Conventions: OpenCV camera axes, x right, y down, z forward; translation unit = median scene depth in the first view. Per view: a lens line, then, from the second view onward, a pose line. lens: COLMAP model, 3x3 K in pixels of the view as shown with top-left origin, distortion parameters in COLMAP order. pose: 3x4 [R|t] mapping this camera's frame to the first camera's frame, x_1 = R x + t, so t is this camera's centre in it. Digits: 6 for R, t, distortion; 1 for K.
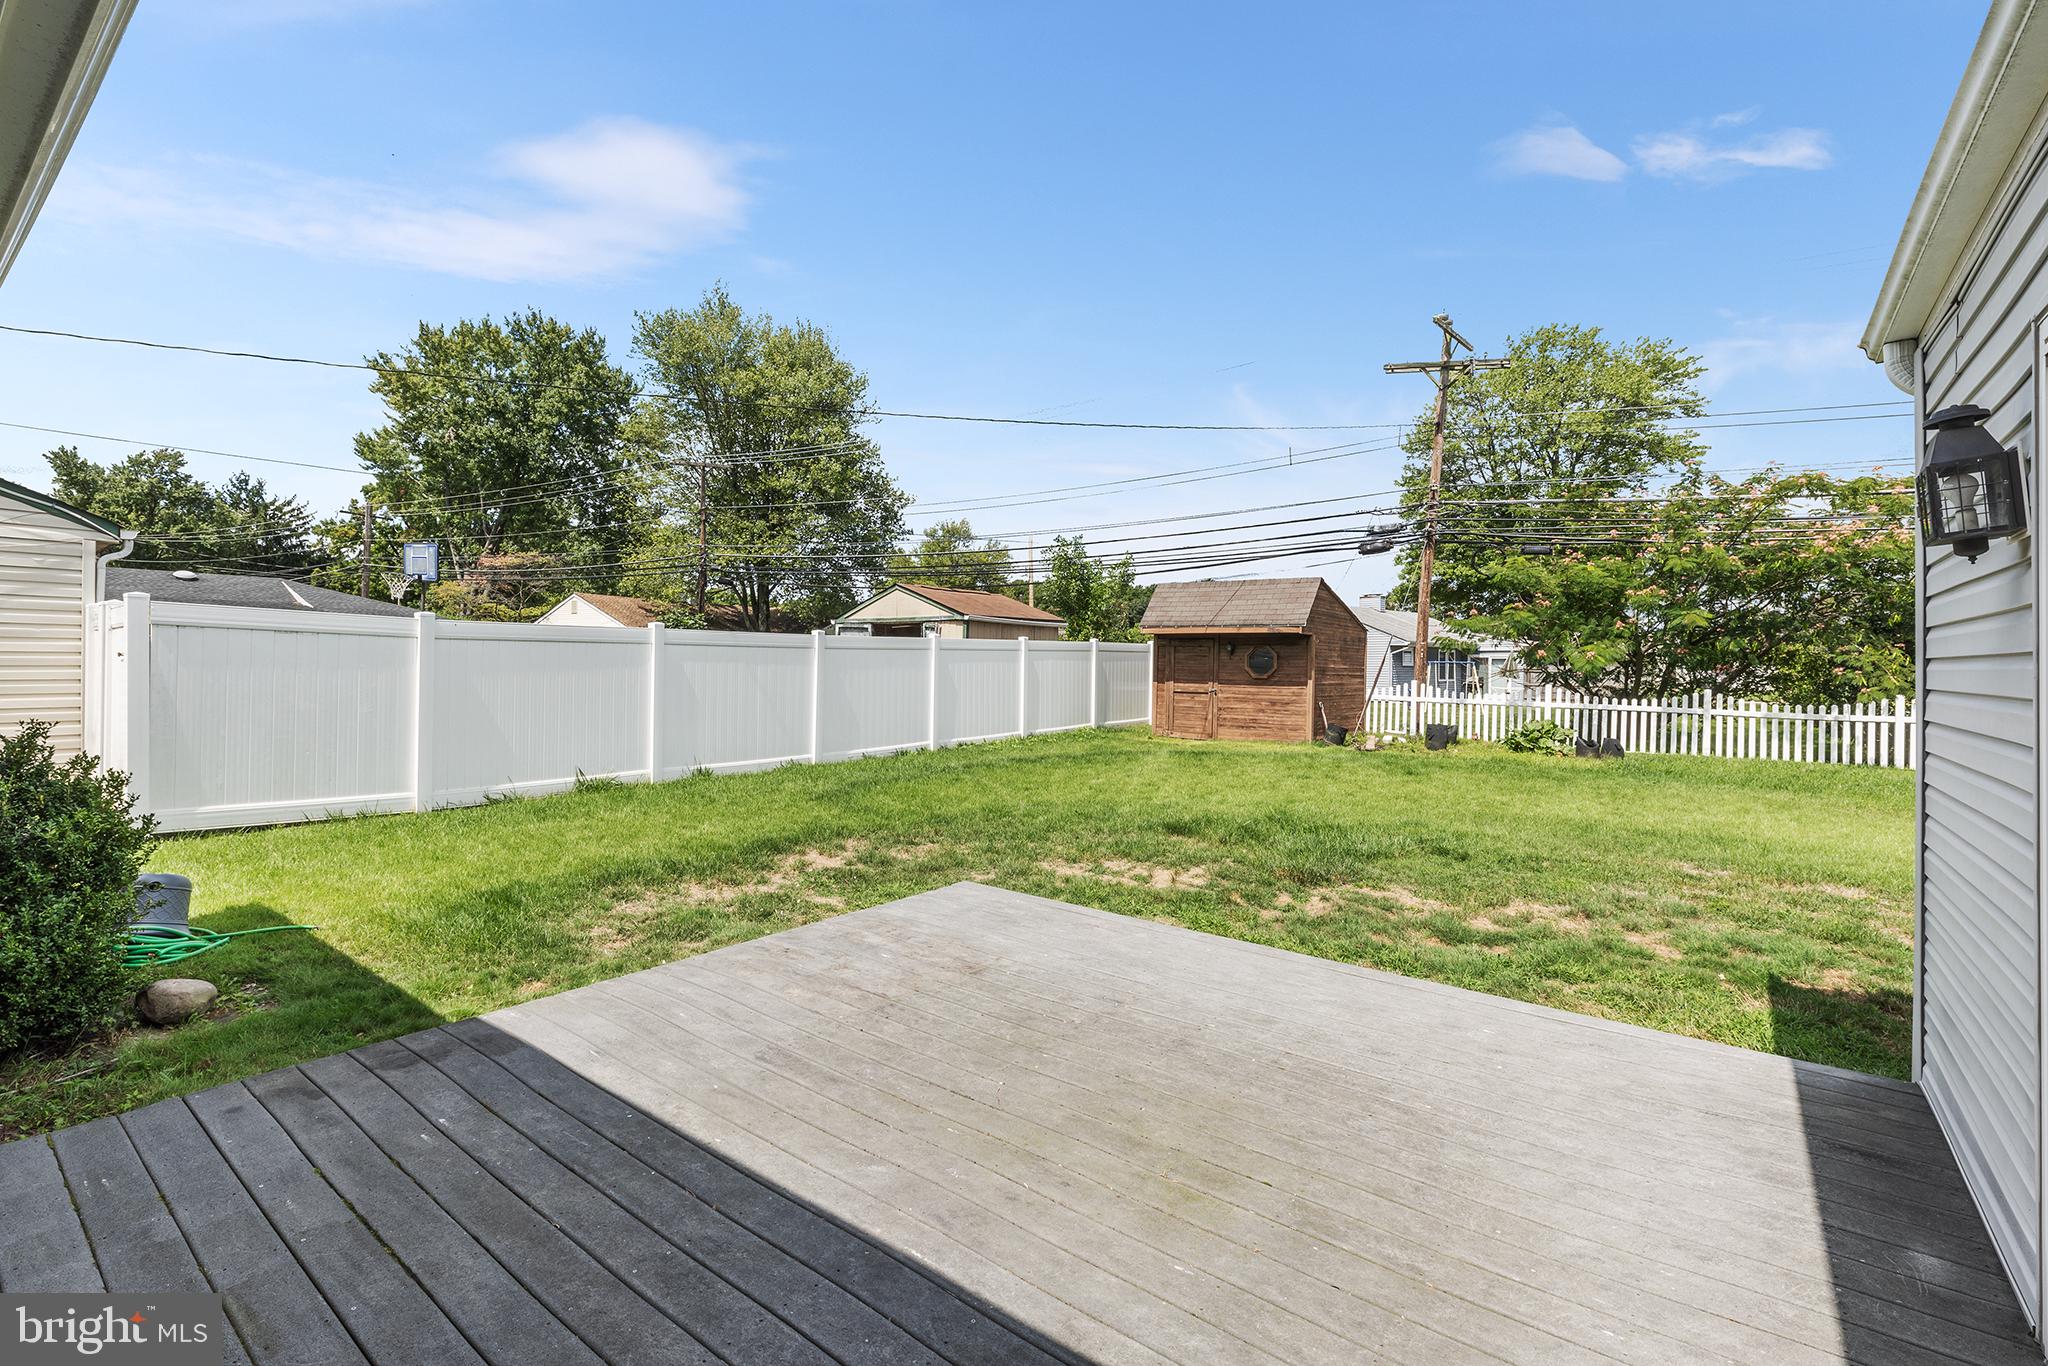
lens RADIAL K [[913.9, 0, 1021.8], [0, 913.9, 674.1], [0, 0, 1]] dist [0.001974, -0.000038]
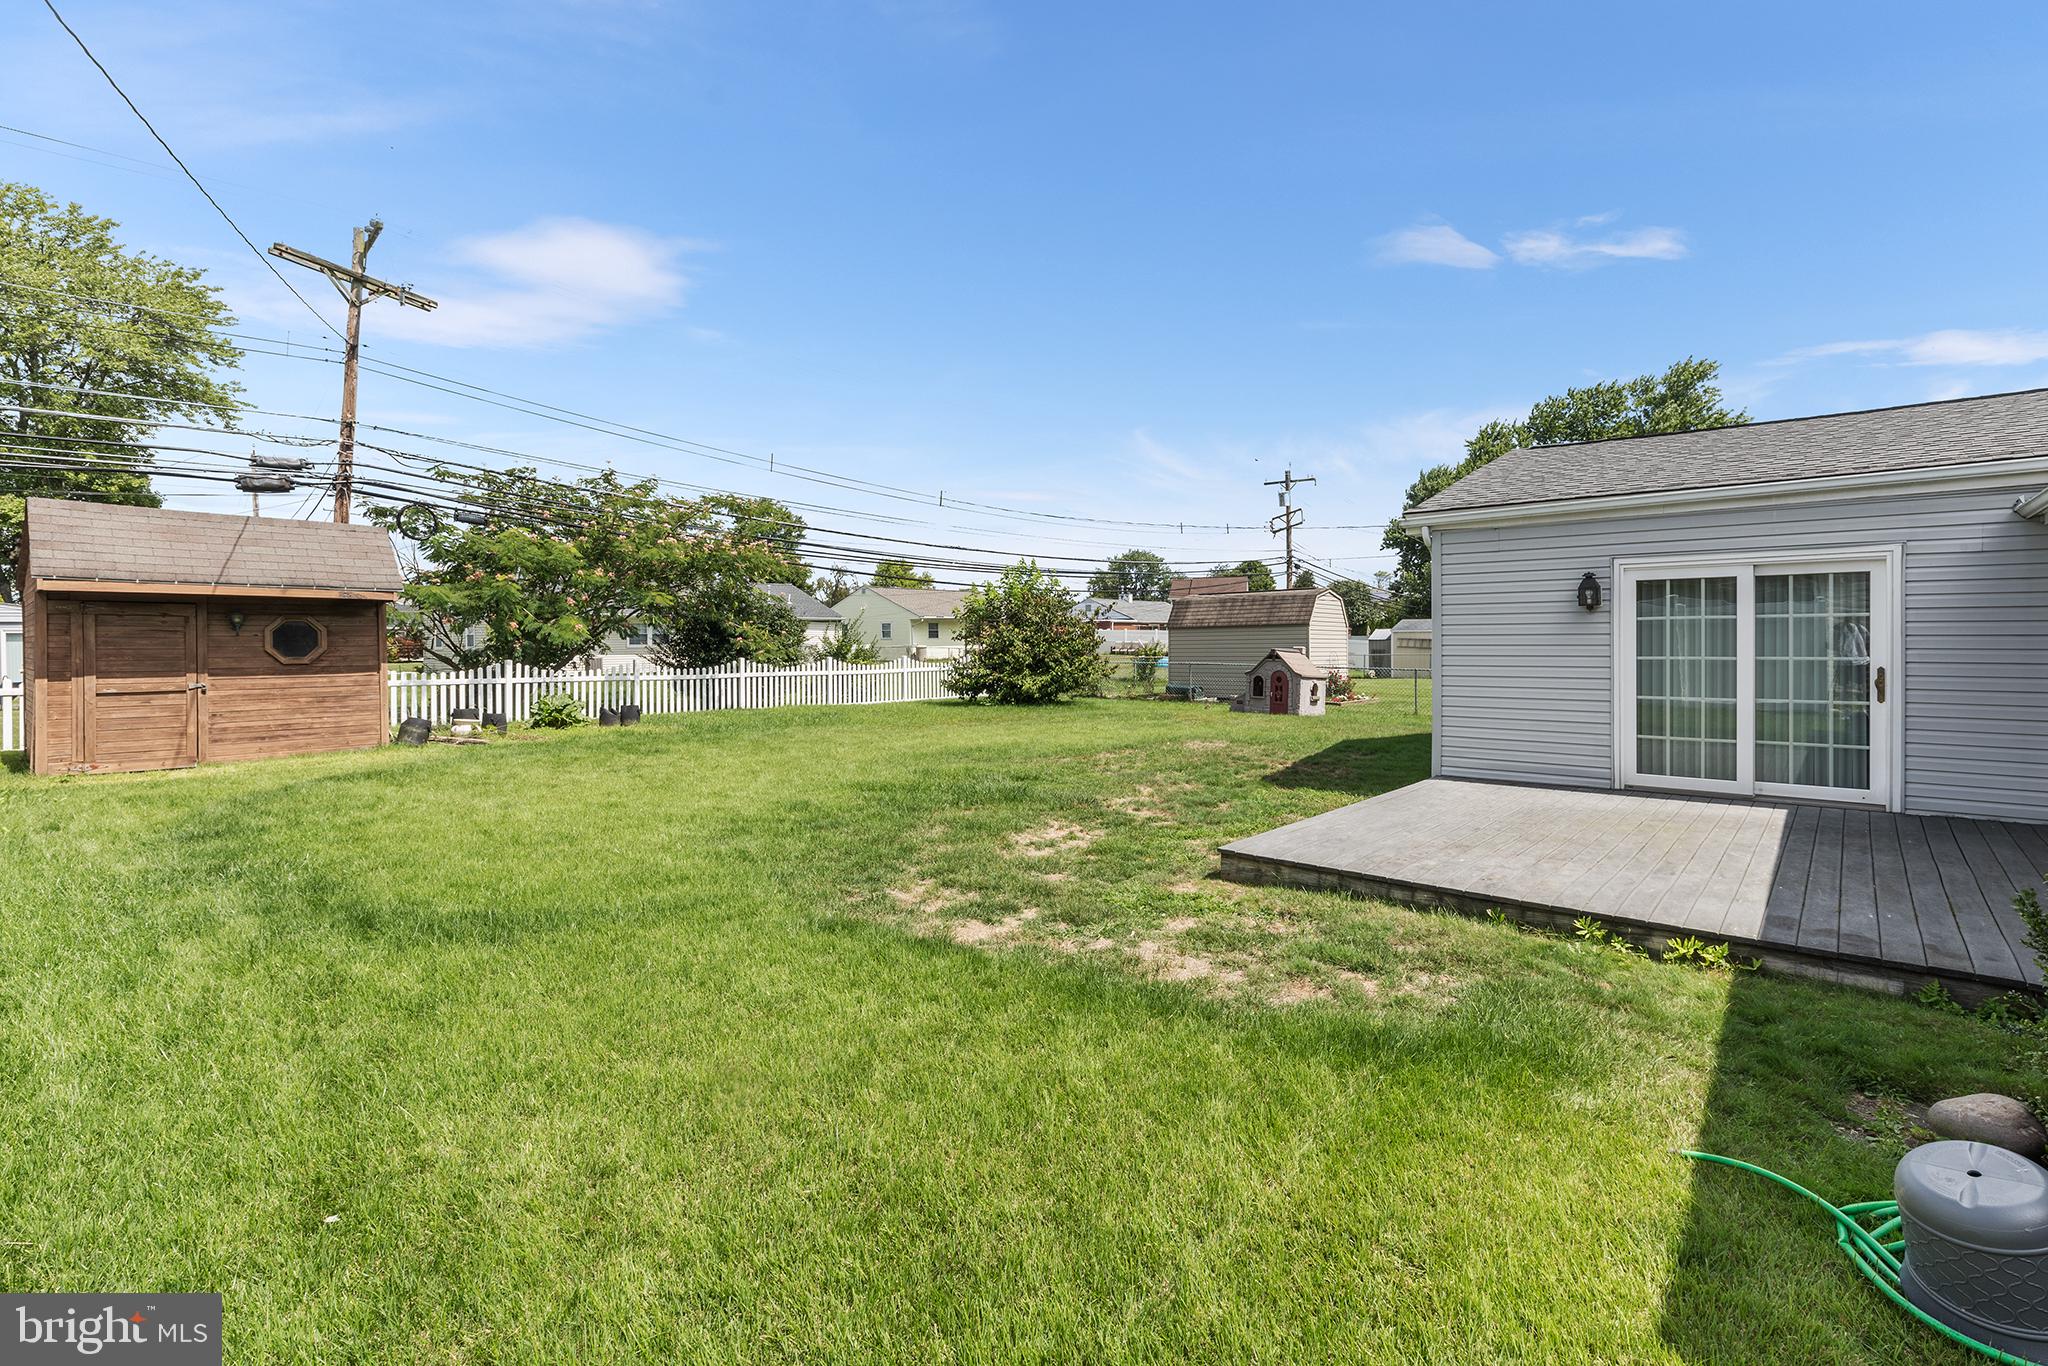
lens RADIAL K [[930.5, 0, 1020.7], [0, 930.5, 650.6], [0, 0, 1]] dist [0.001045, -0.000222]
pose [[0.059310, -0.023445, 0.997964, -0.393948], [0.015756, 0.999622, 0.022548, -0.012291], [-0.998115, 0.014387, 0.059657, 0.401820]]
